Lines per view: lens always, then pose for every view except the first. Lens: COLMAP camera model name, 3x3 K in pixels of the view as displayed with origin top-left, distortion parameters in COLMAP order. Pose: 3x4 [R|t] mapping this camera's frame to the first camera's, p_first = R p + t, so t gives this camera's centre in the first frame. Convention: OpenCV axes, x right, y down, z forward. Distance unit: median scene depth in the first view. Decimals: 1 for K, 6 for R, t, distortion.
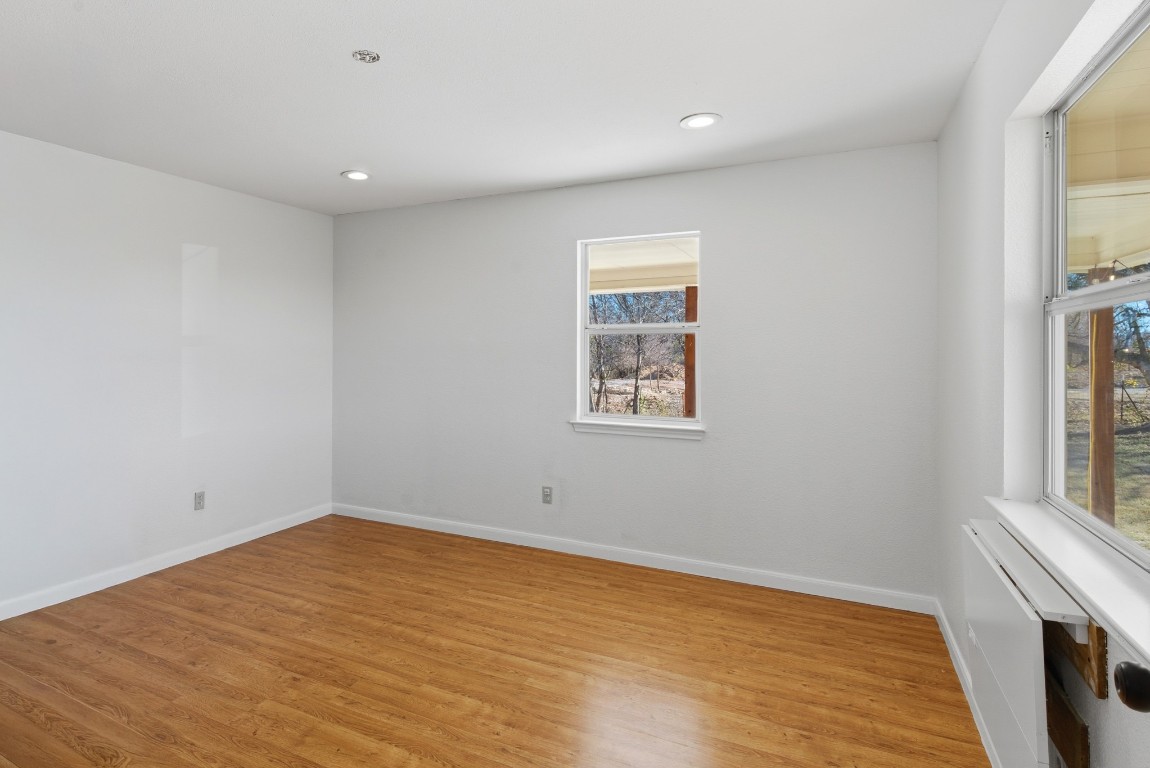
lens RADIAL K [[564.6, 0, 580.5], [0, 564.6, 378.7], [0, 0, 1]] dist [0.000046, 0.000709]
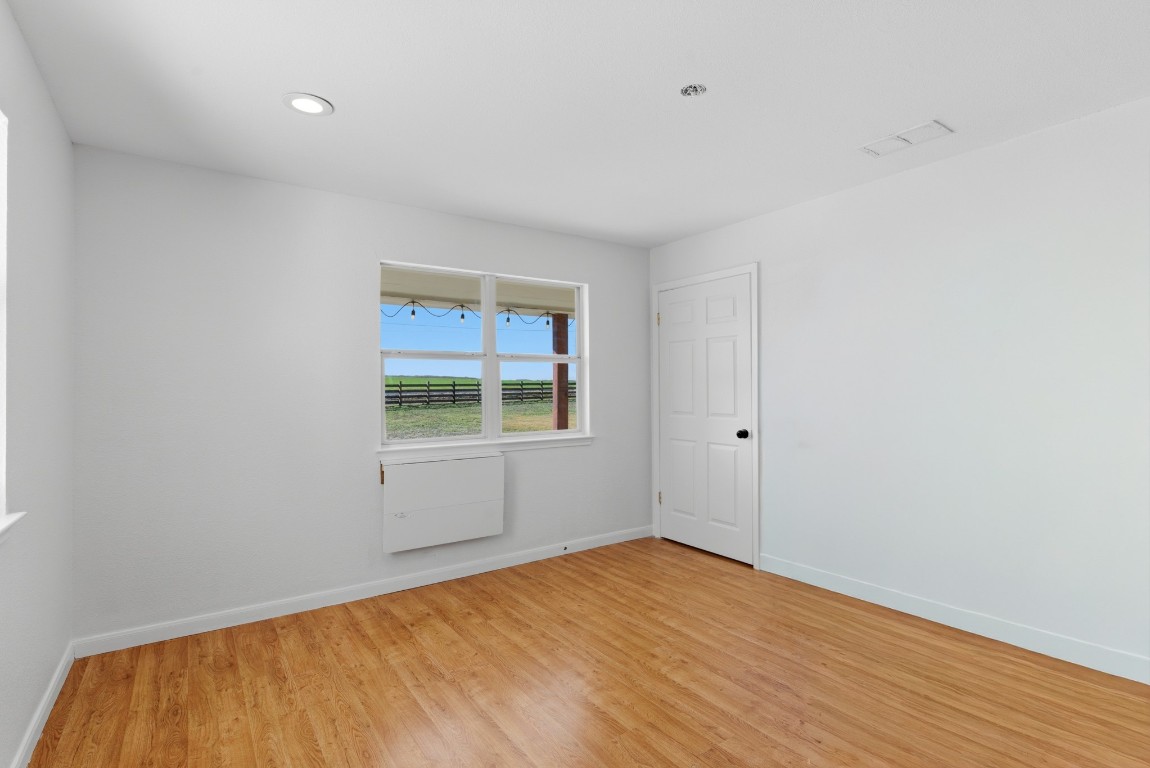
lens RADIAL K [[564.6, 0, 580.5], [0, 564.6, 378.7], [0, 0, 1]] dist [0.000046, 0.000709]
pose [[-0.815839, 0.009883, 0.578194, -0.711986], [0.028674, 0.999315, 0.023377, -0.014999], [-0.577567, 0.035651, -0.815564, 1.711530]]
